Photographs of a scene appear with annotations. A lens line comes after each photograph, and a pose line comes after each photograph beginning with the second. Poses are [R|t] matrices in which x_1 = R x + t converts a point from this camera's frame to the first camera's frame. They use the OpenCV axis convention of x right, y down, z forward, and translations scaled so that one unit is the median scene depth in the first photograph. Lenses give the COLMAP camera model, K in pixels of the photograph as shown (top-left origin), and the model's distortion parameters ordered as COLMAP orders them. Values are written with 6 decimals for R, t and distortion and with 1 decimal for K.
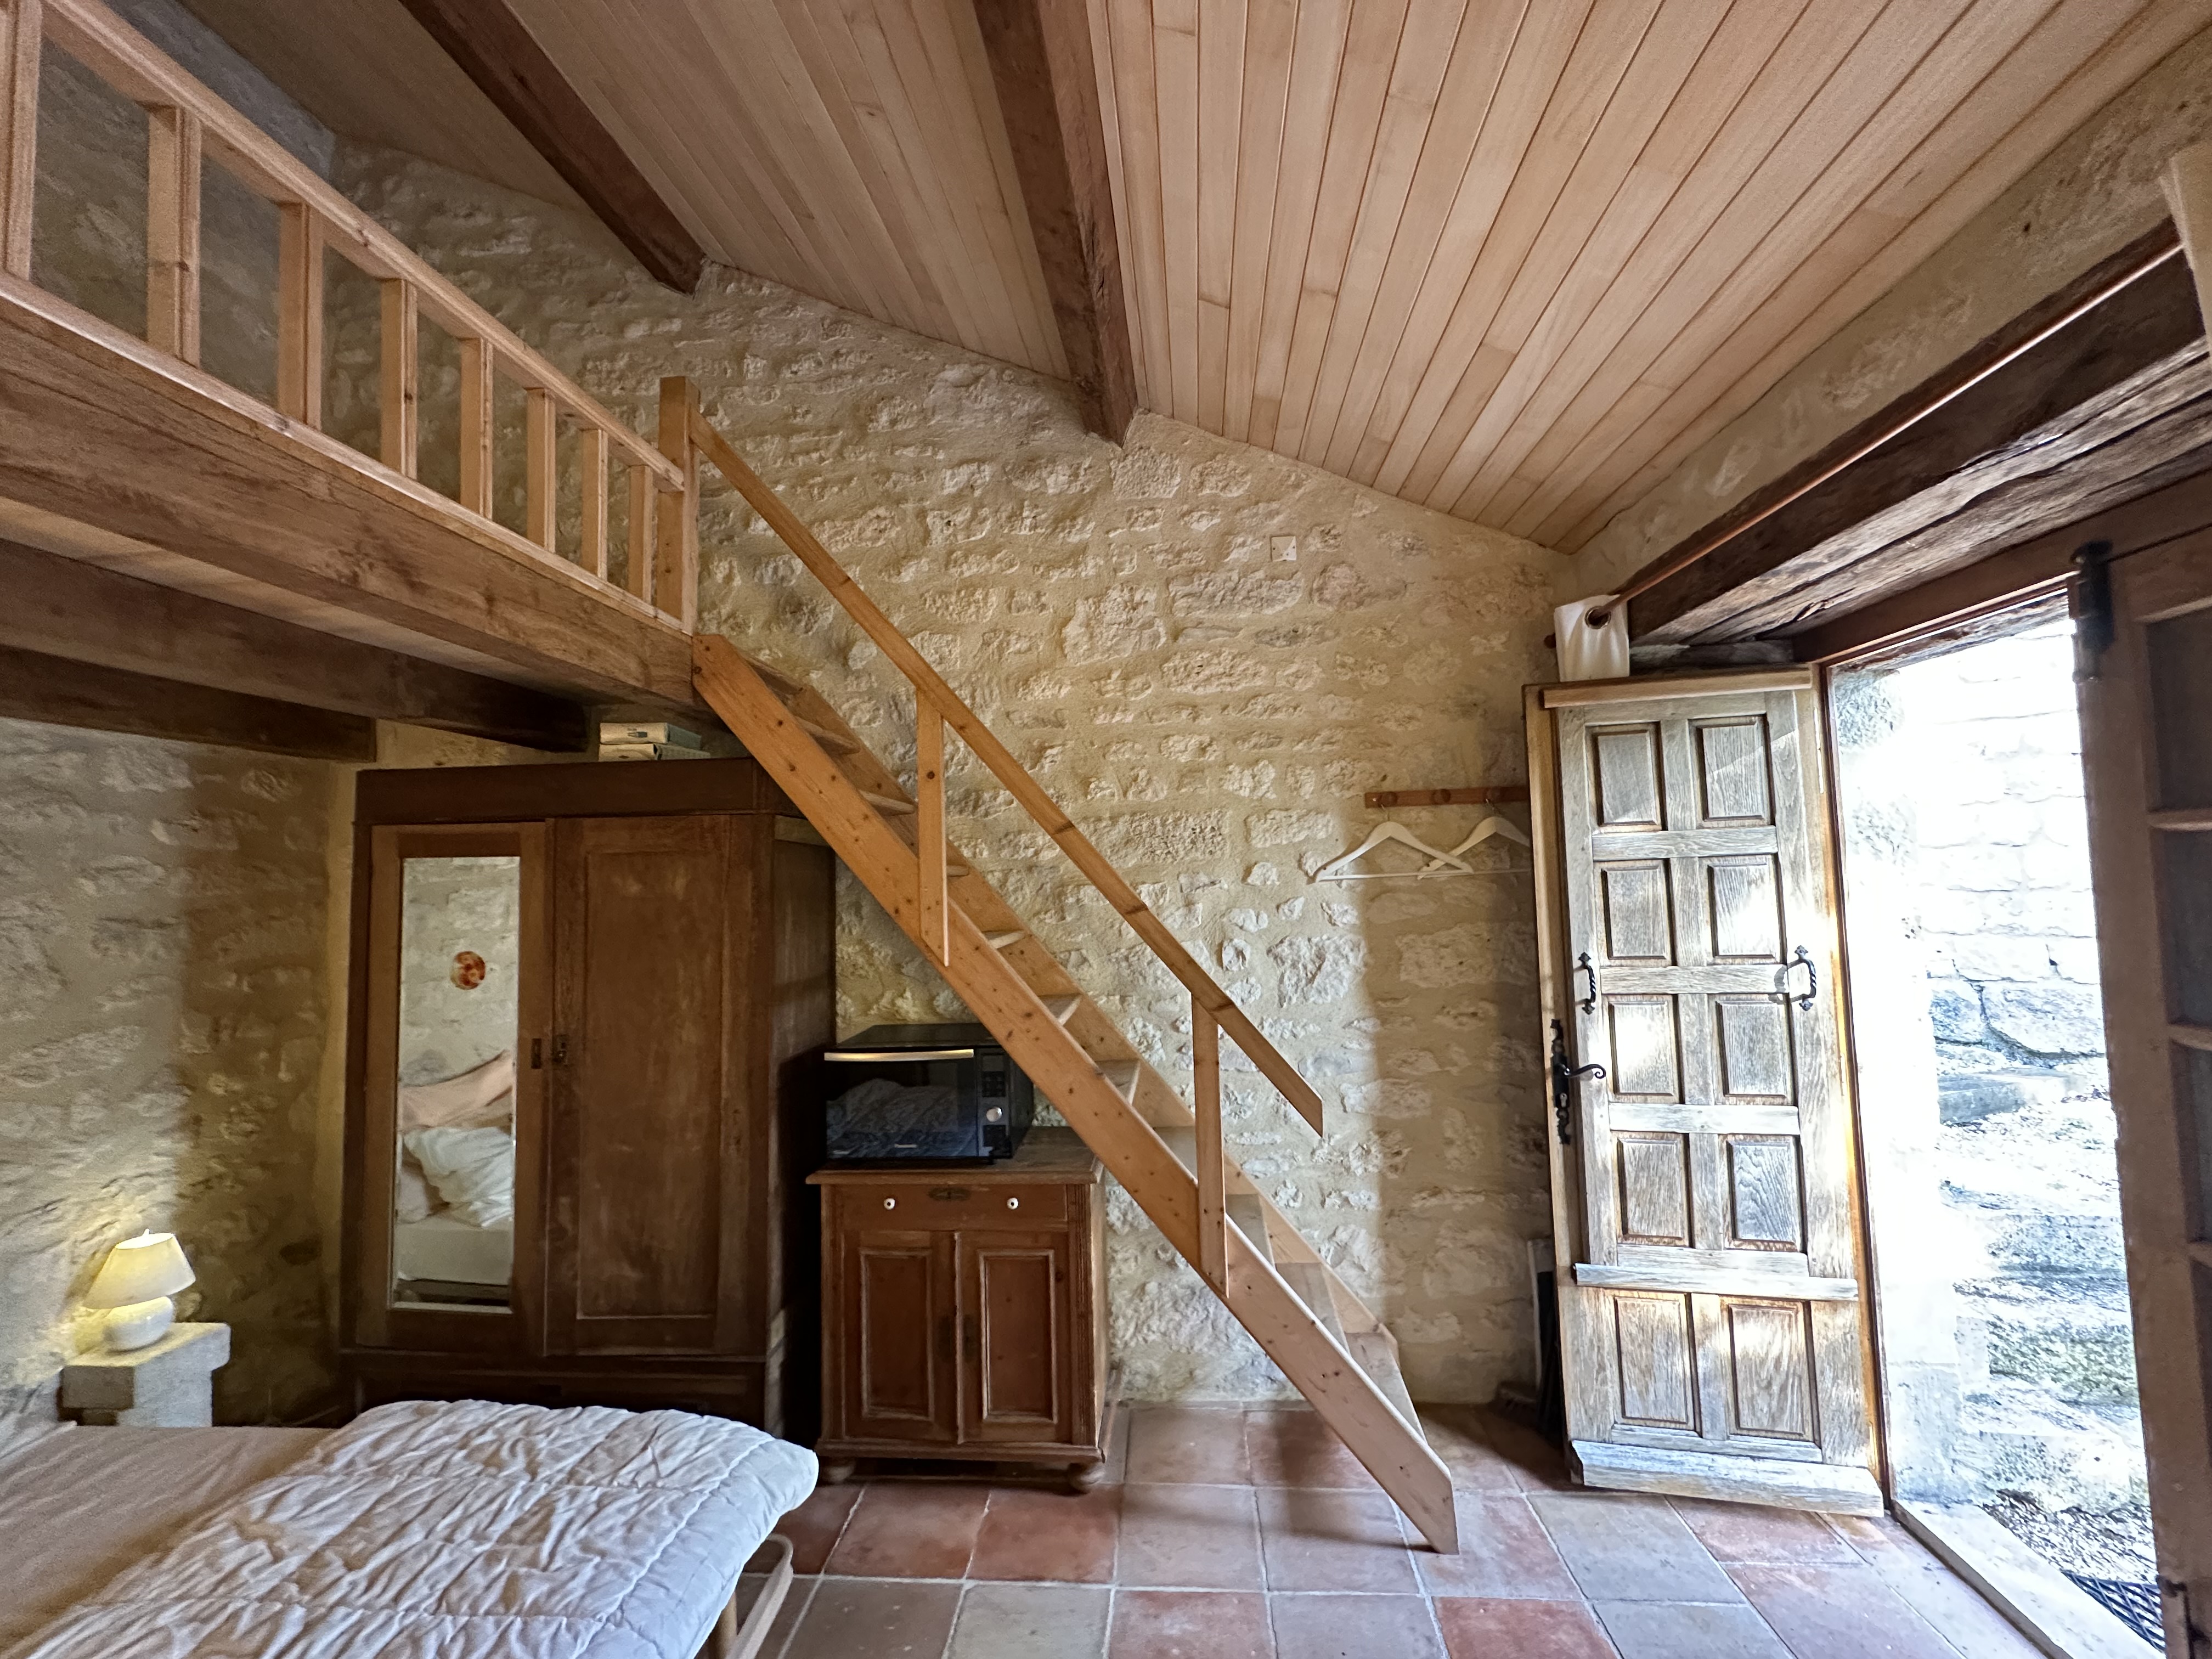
lens RADIAL K [[891.1, 0, 1106.0], [0, 891.1, 829.5], [0, 0, 1]] dist [0.000911, 0.000139]
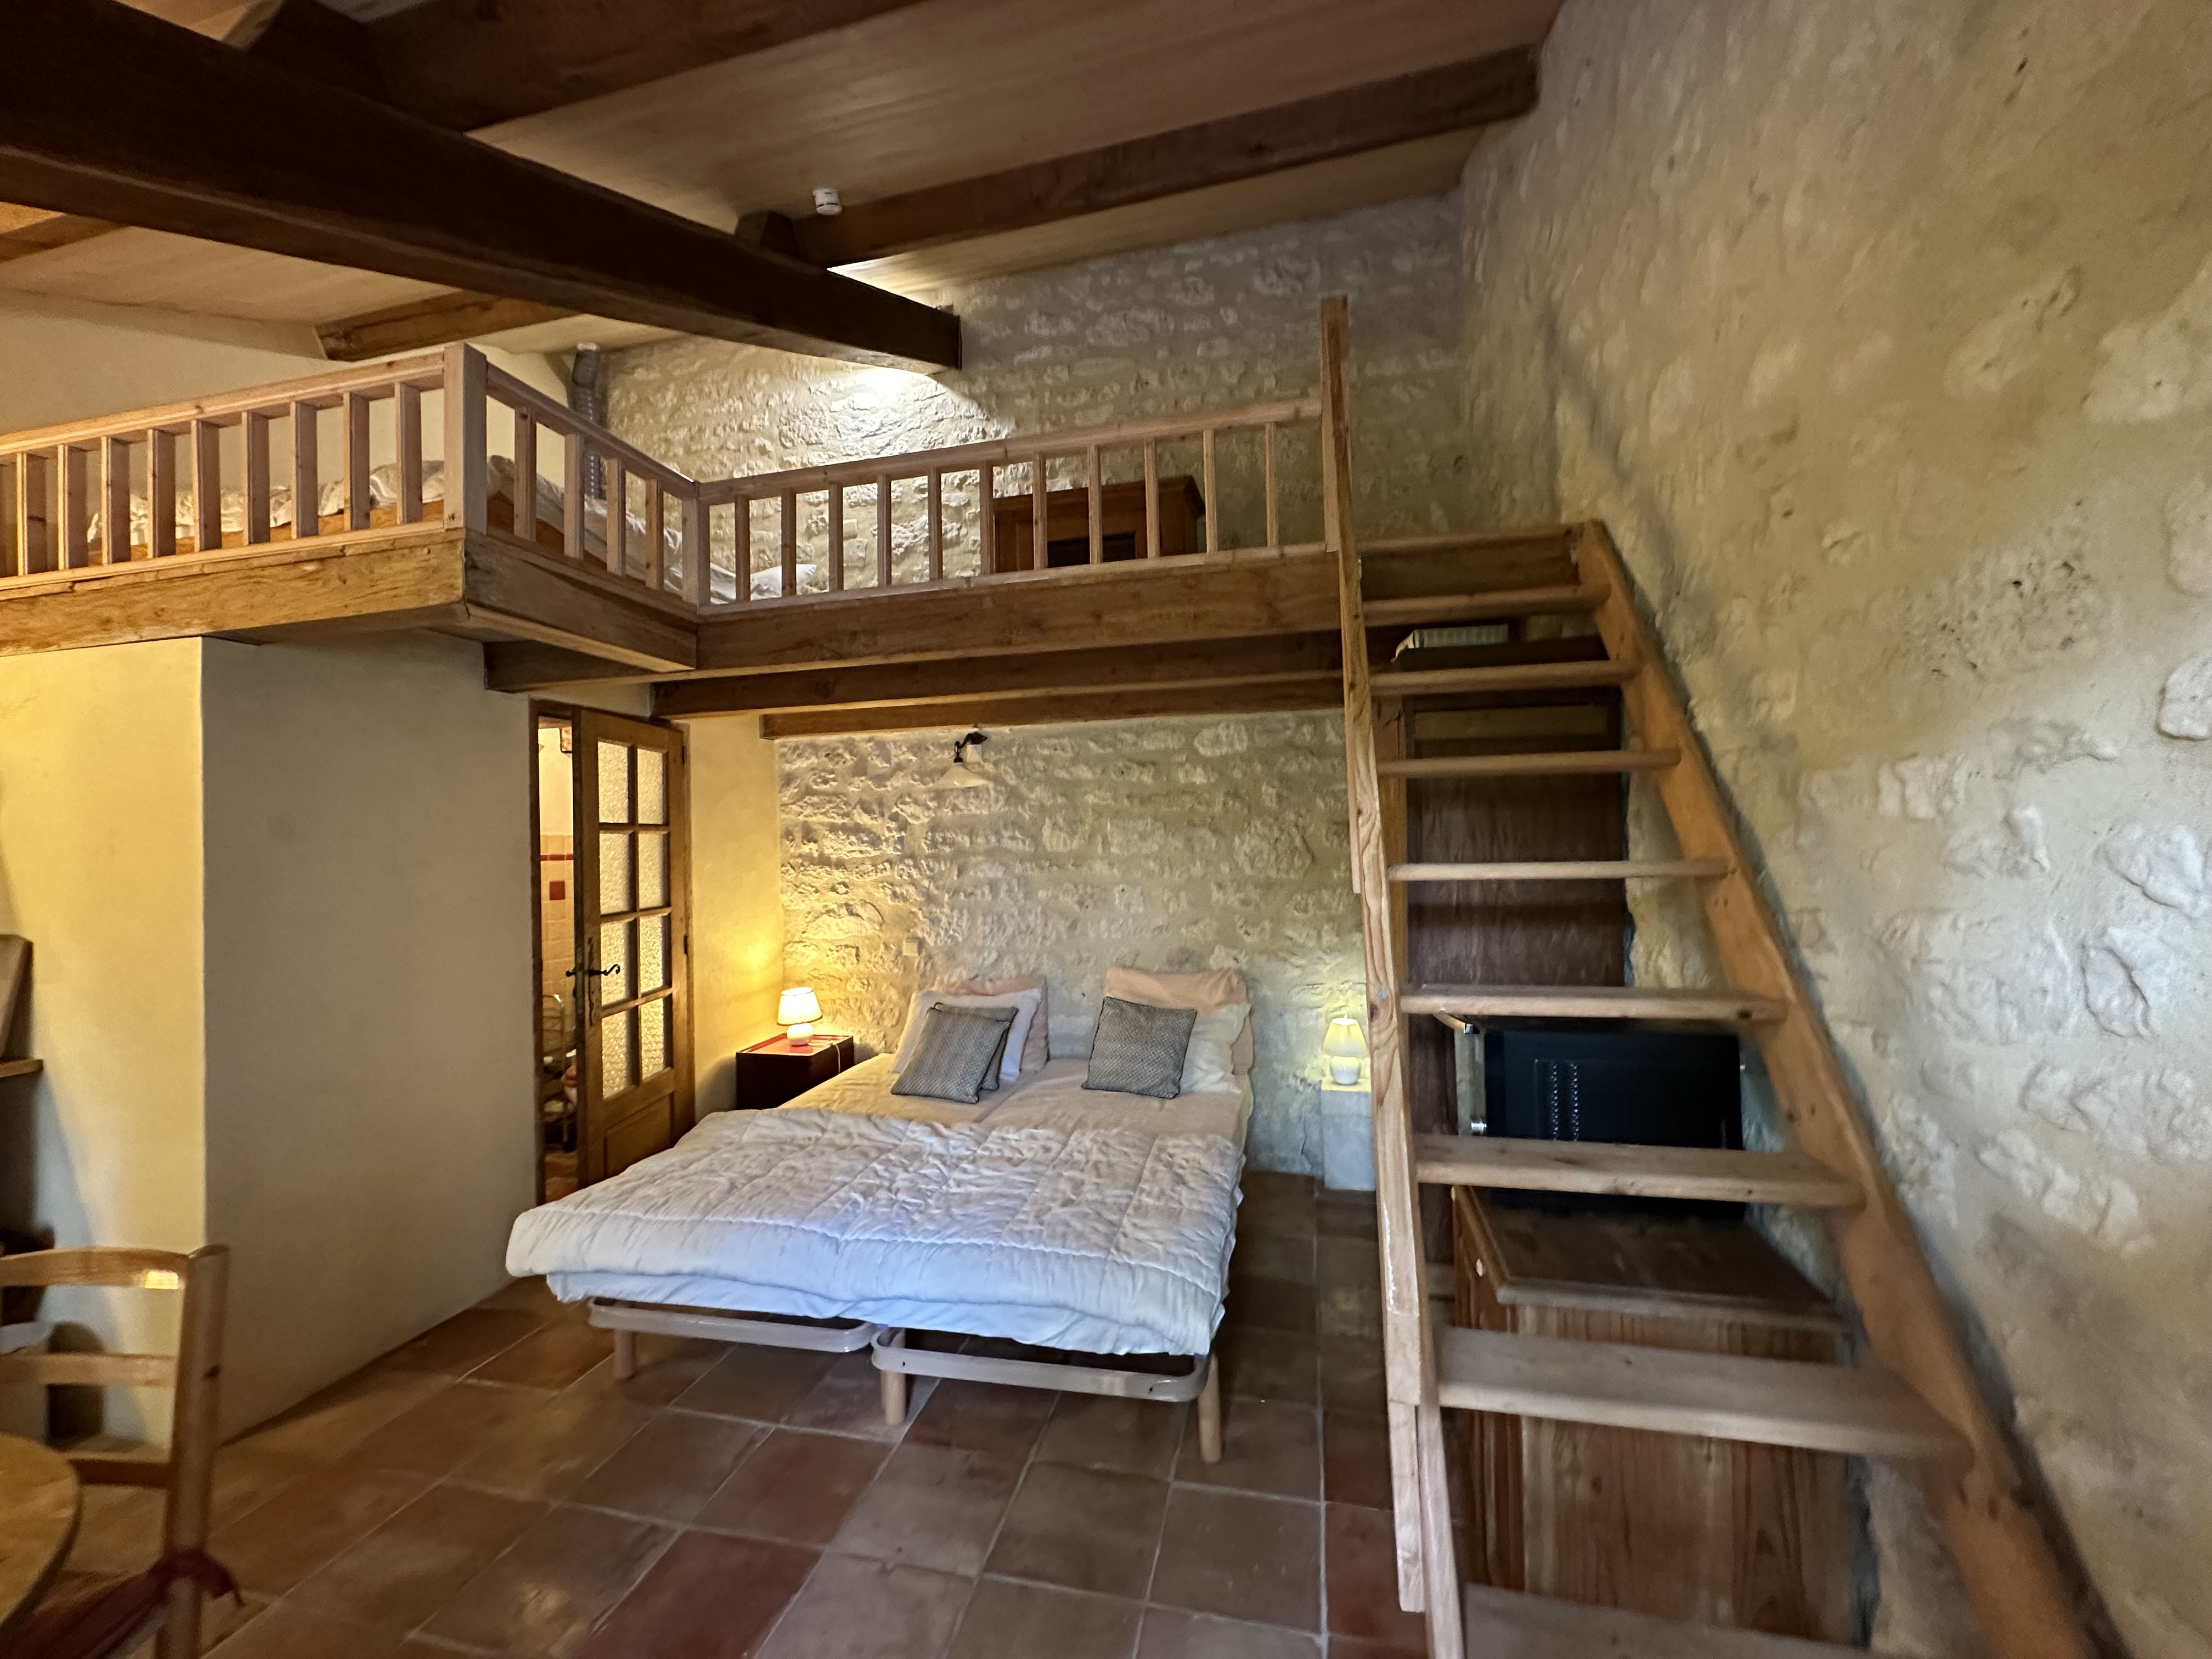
lens RADIAL K [[891.1, 0, 1106.0], [0, 891.1, 829.5], [0, 0, 1]] dist [0.000911, 0.000139]
pose [[-0.150625, 0.017667, -0.988433, 0.602643], [0.085109, 0.996360, 0.004839, 0.074164], [0.984921, -0.083395, -0.151580, 0.887988]]
